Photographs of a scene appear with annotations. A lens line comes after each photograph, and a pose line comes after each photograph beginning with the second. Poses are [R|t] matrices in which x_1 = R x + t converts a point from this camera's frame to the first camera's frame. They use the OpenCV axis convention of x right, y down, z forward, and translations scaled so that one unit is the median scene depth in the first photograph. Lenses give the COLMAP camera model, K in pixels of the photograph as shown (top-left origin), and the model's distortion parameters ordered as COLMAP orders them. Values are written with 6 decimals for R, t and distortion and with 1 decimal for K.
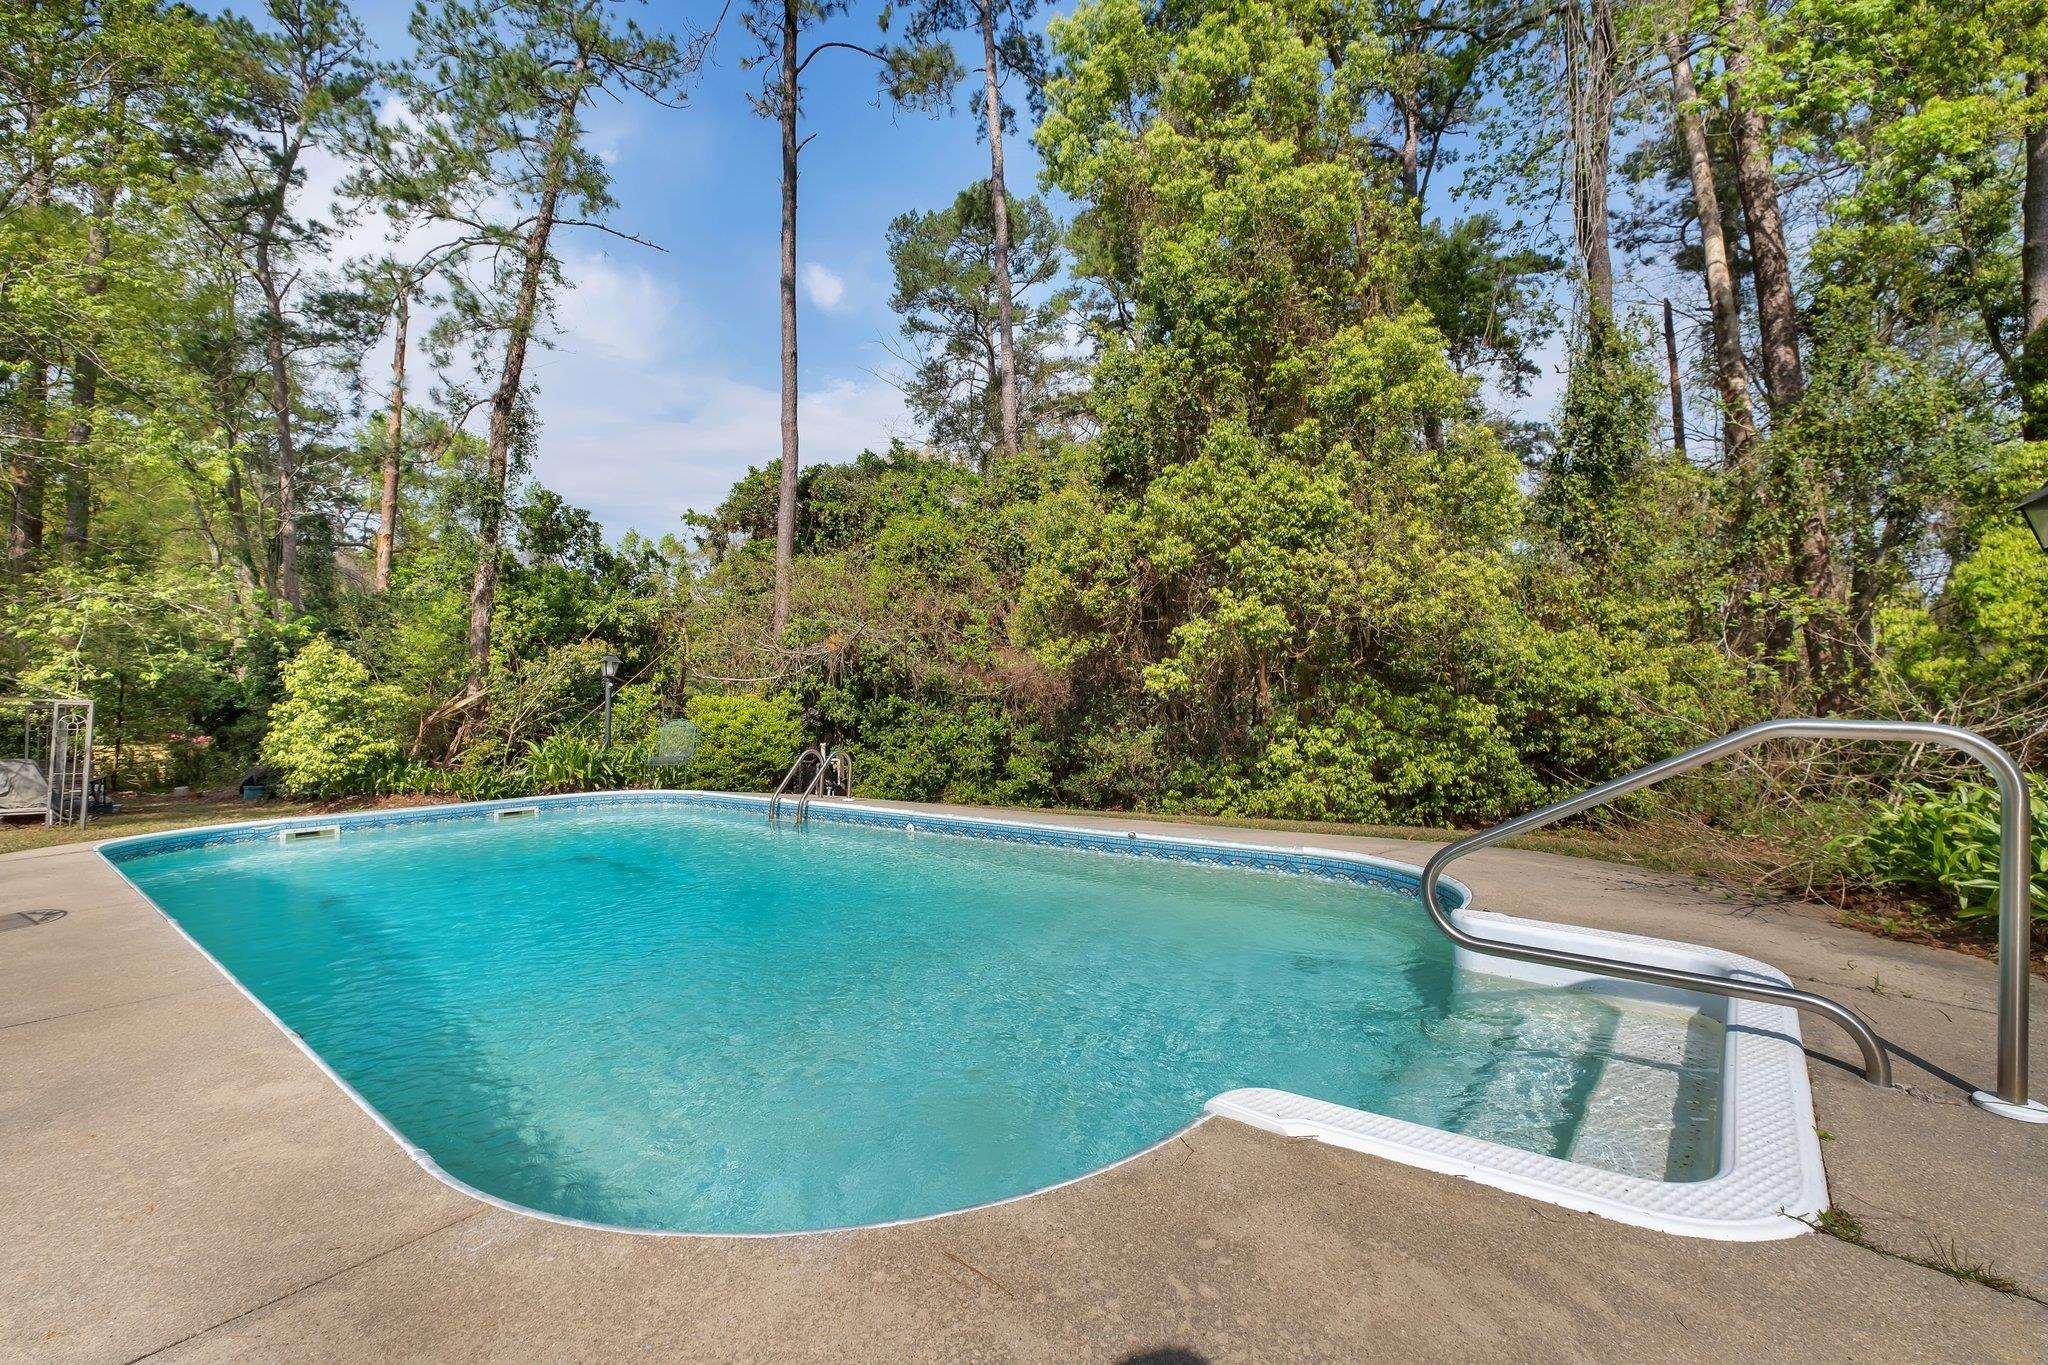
lens RADIAL K [[887.1, 0, 1011.2], [0, 887.1, 701.2], [0, 0, 1]] dist [-0.011119, 0.000669]
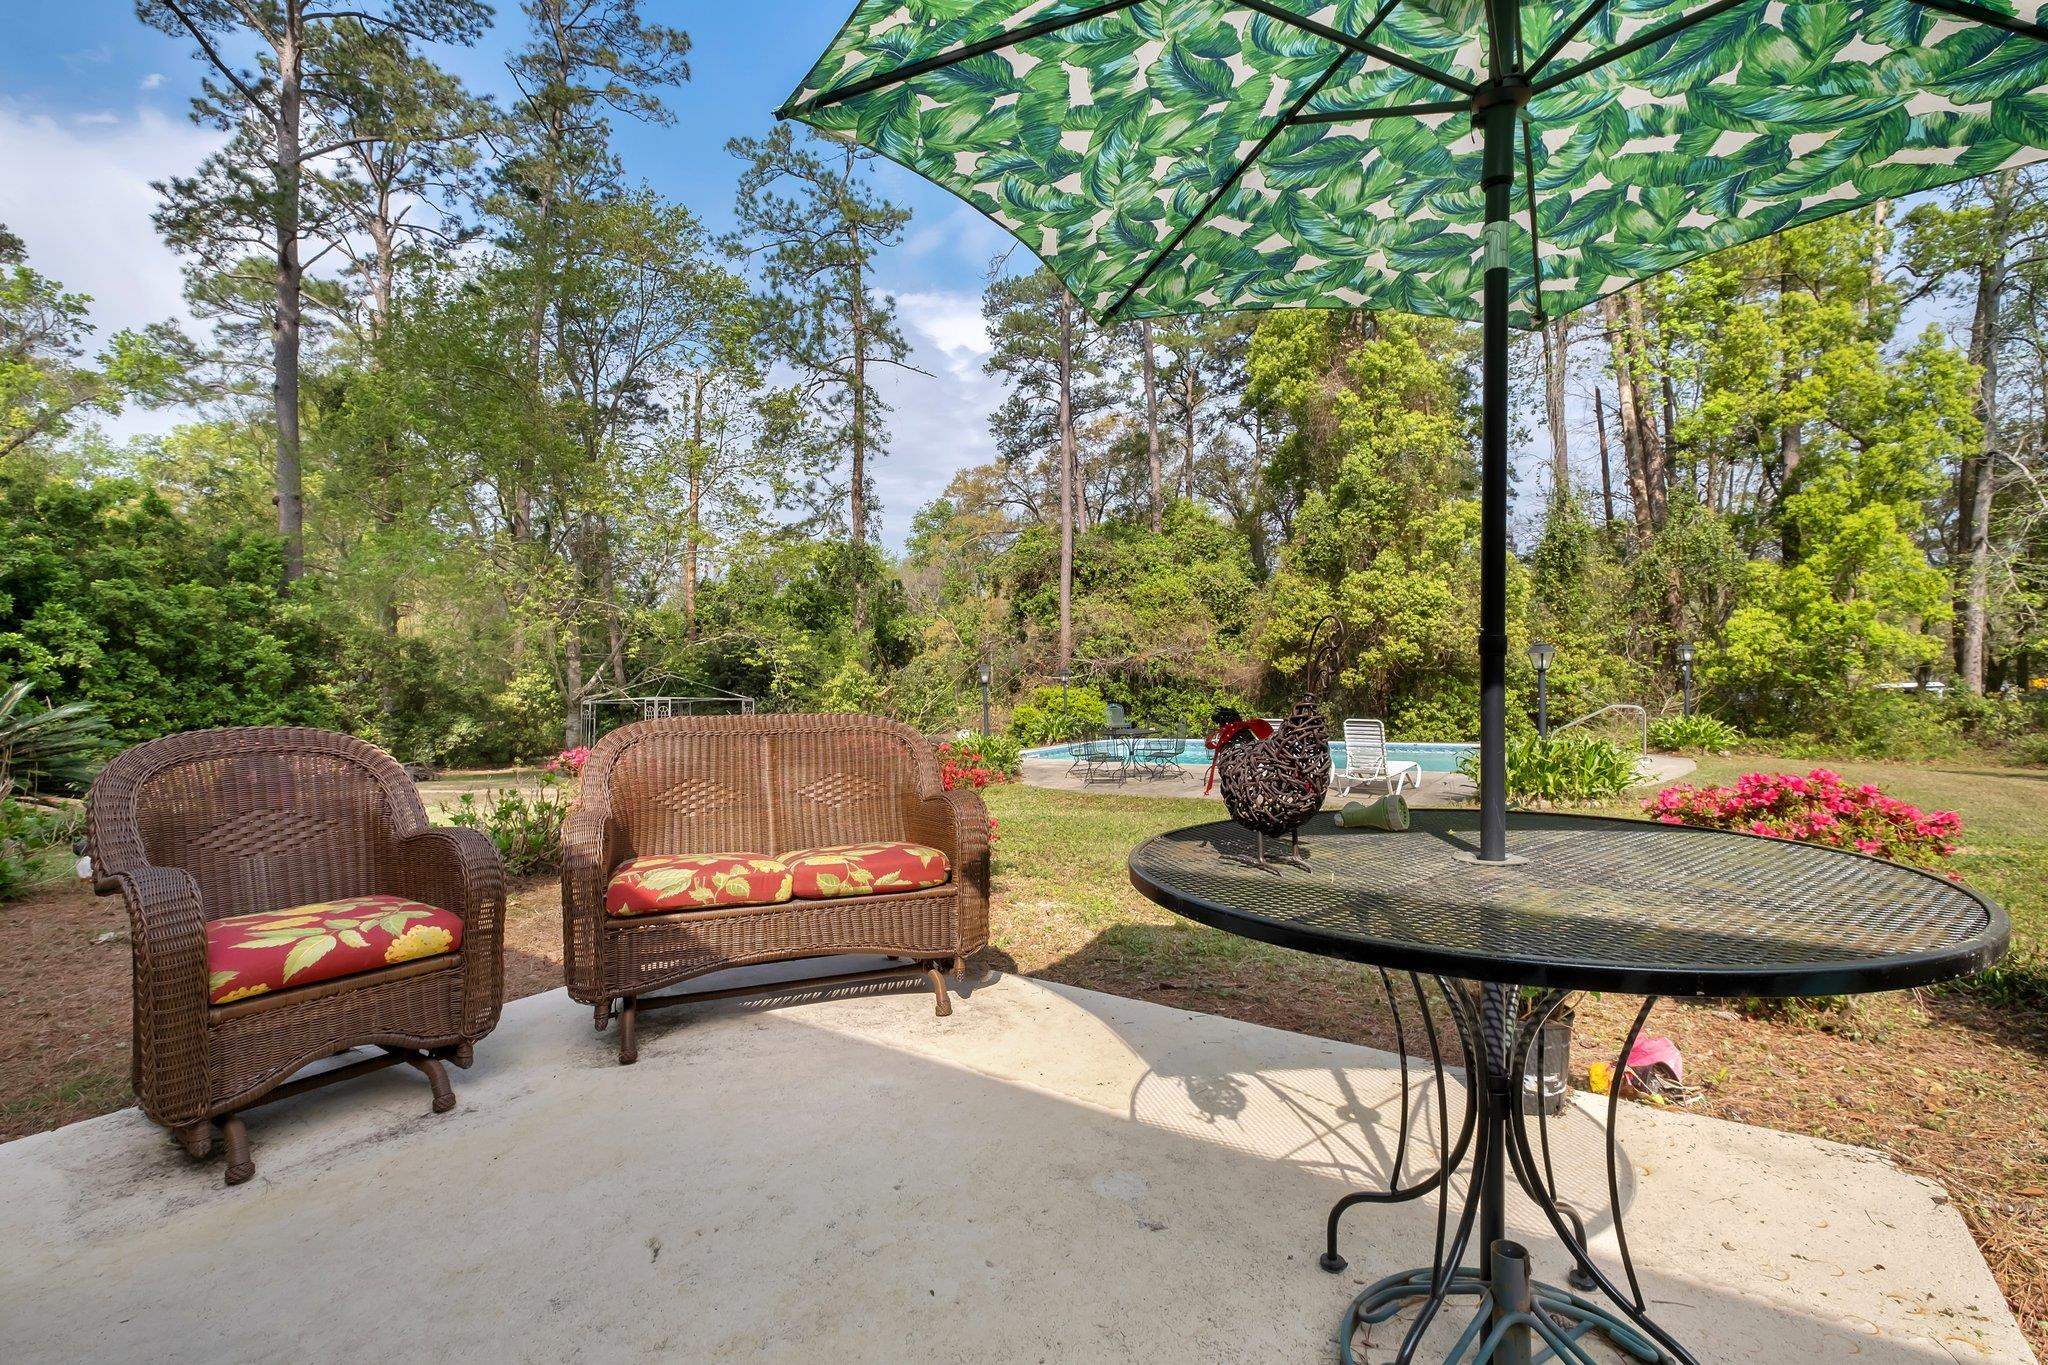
lens RADIAL K [[916.6, 0, 1032.1], [0, 916.6, 675.7], [0, 0, 1]] dist [0.002079, 0.000520]
pose [[0.996836, -0.015313, 0.078001, -0.690575], [0.015240, 0.999883, 0.001533, -0.046115], [-0.078015, -0.000340, 0.996952, -0.963982]]
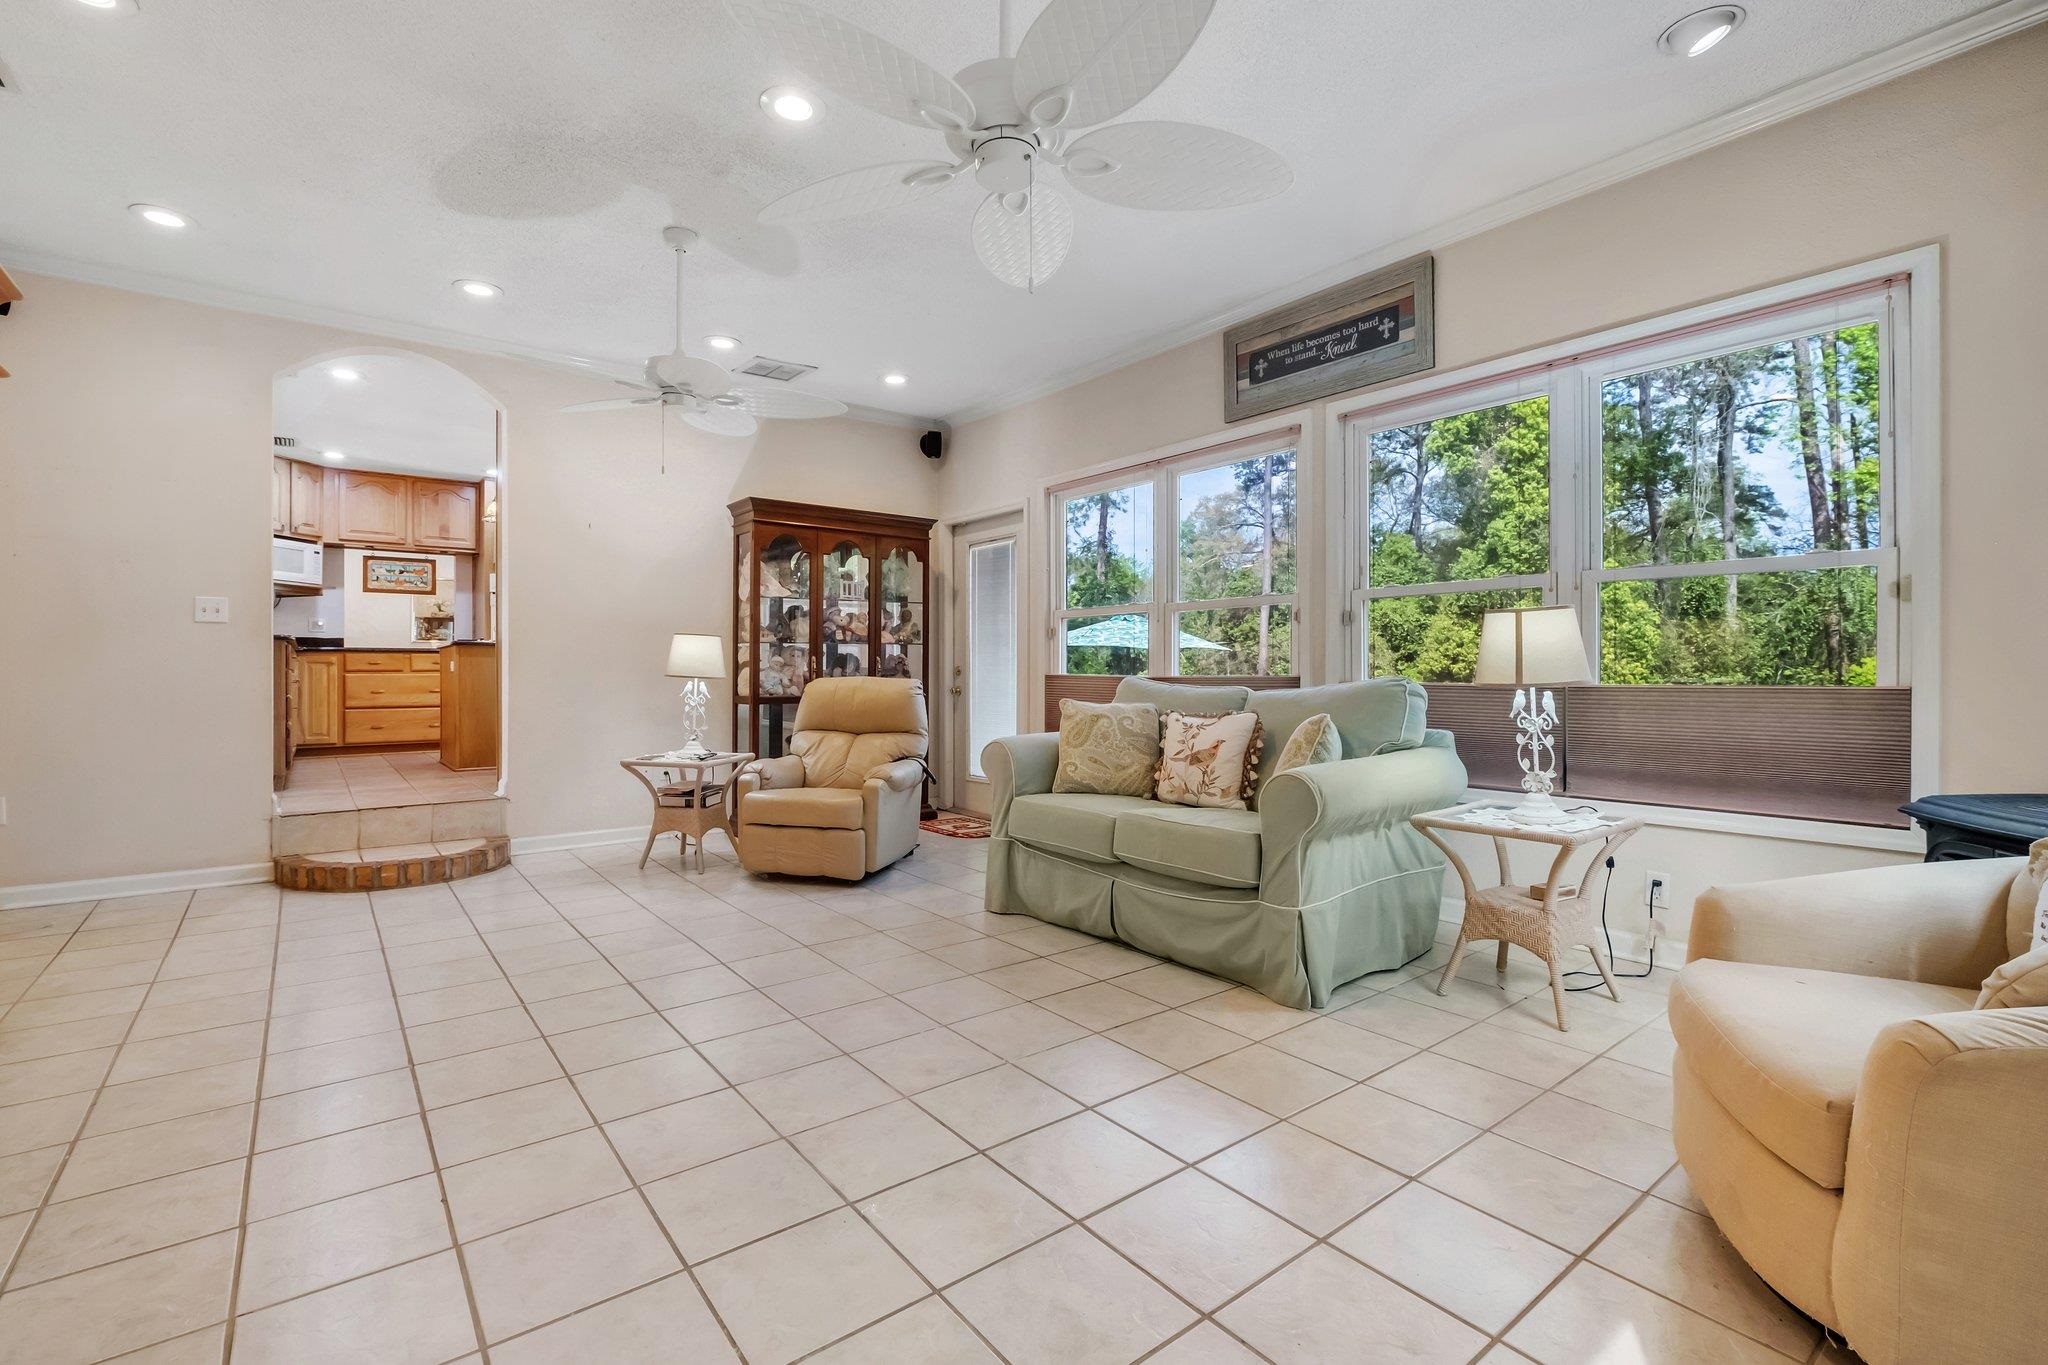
lens RADIAL K [[902.3, 0, 1021.1], [0, 902.3, 673.3], [0, 0, 1]] dist [-0.009055, 0.001776]
pose [[0.977982, 0.019044, -0.207818, -0.564963], [-0.019883, 0.999800, -0.001952, -0.079205], [0.207739, 0.006041, 0.978166, -1.635109]]
